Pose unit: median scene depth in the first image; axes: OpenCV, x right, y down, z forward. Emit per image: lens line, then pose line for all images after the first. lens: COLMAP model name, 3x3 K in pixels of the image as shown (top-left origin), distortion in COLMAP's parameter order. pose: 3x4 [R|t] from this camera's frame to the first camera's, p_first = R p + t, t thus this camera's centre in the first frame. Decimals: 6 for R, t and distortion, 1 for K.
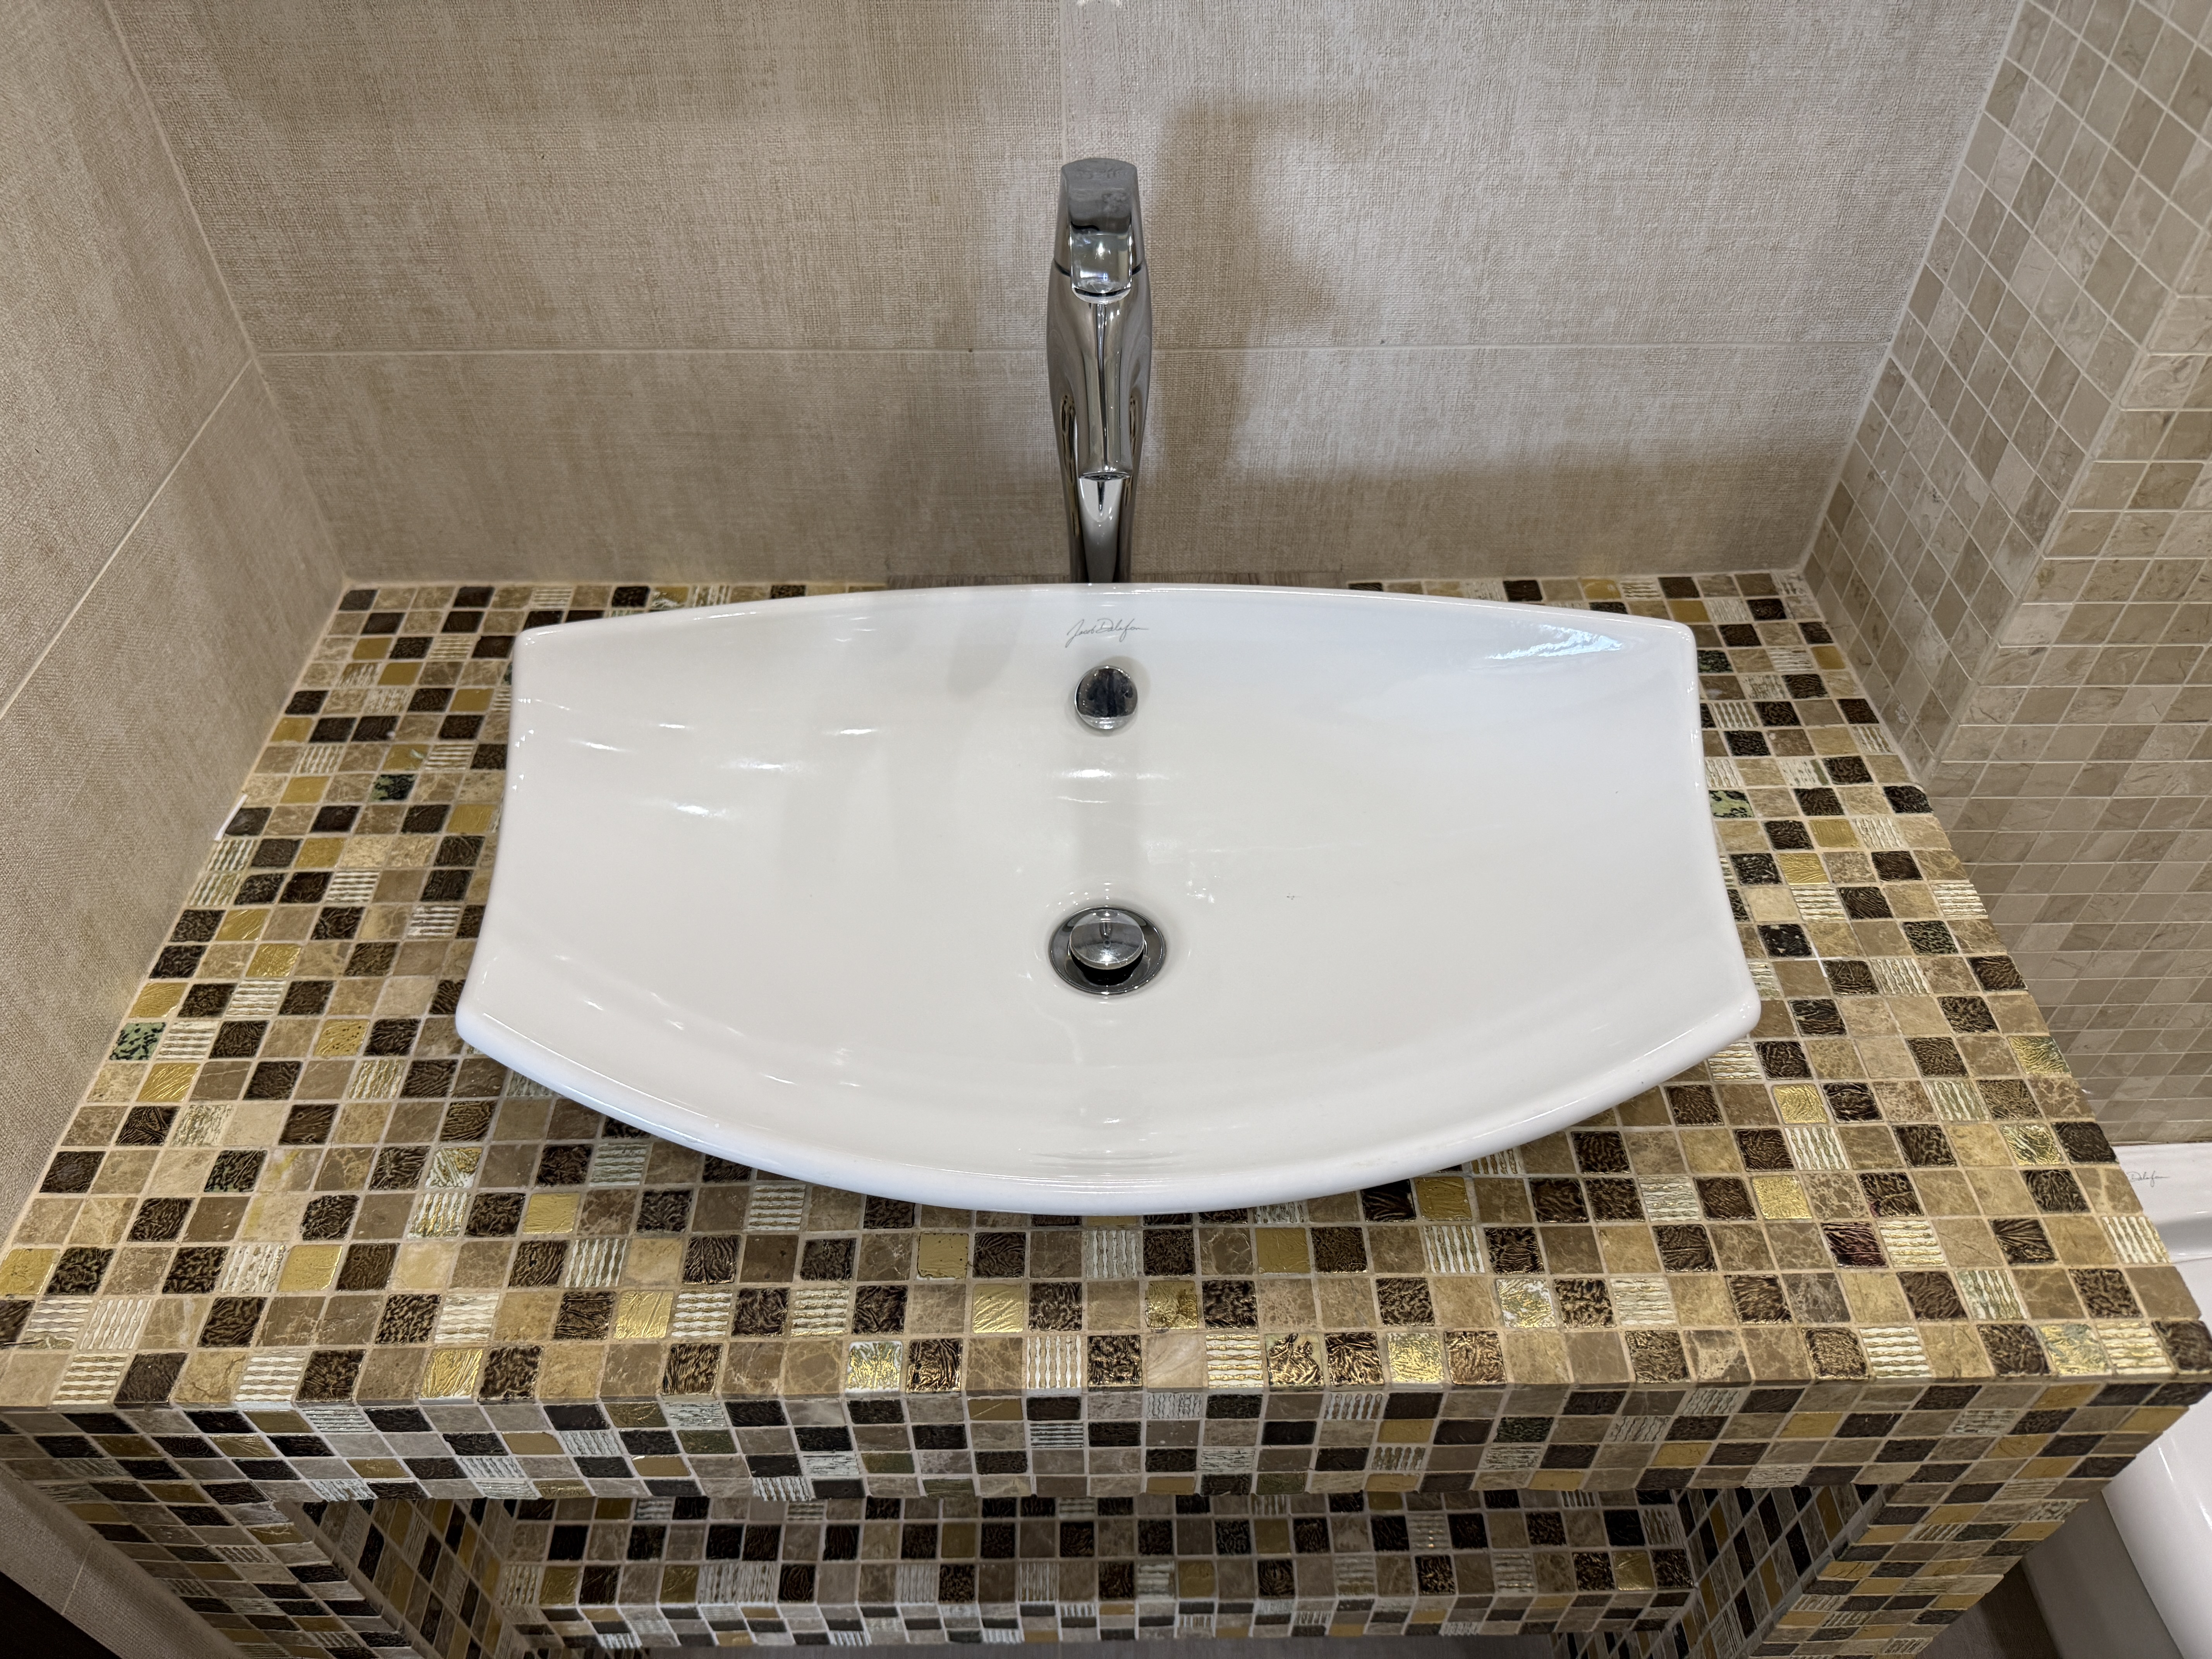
lens RADIAL K [[1588.0, 0, 1111.4], [0, 1588.0, 840.2], [0, 0, 1]] dist [0.003642, -0.022173]
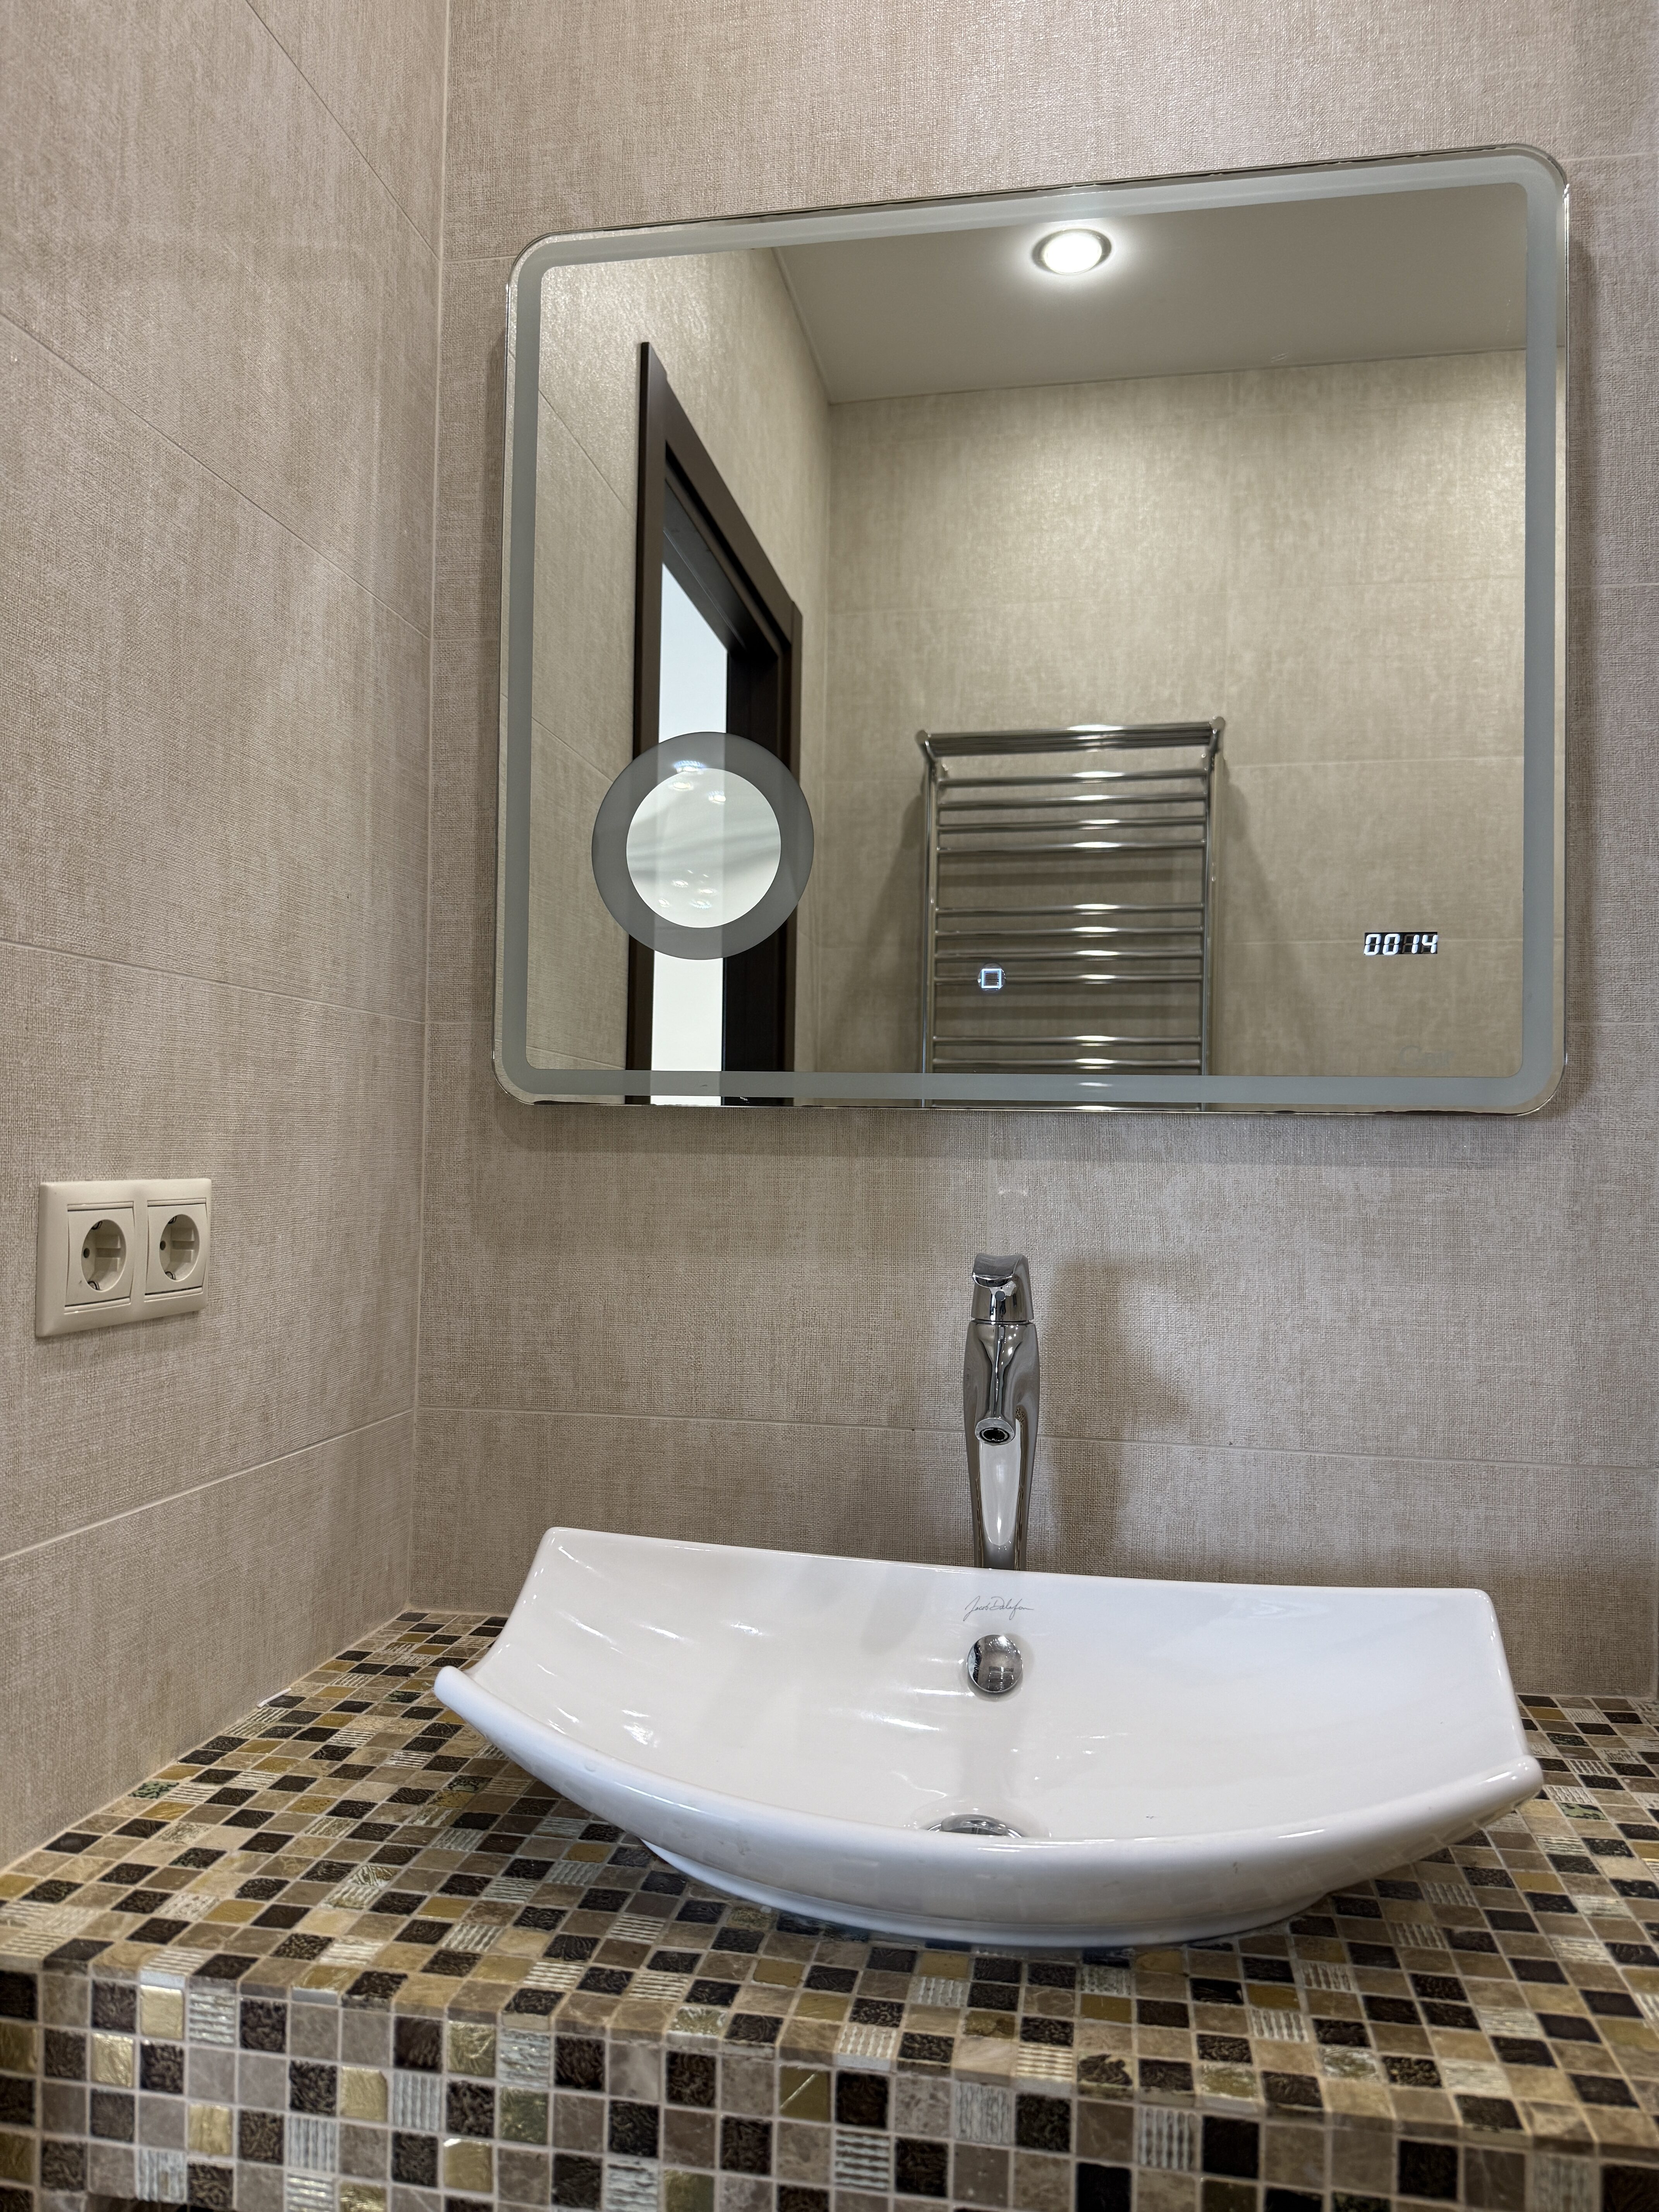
lens RADIAL K [[1567.3, 0, 819.2], [0, 1567.3, 1111.0], [0, 0, 1]] dist [0.077576, -0.100064]
pose [[0.980191, 0.012470, -0.197662, 0.104673], [-0.154389, 0.673233, -0.723133, 0.546134], [0.124055, 0.739325, 0.661822, -0.107187]]
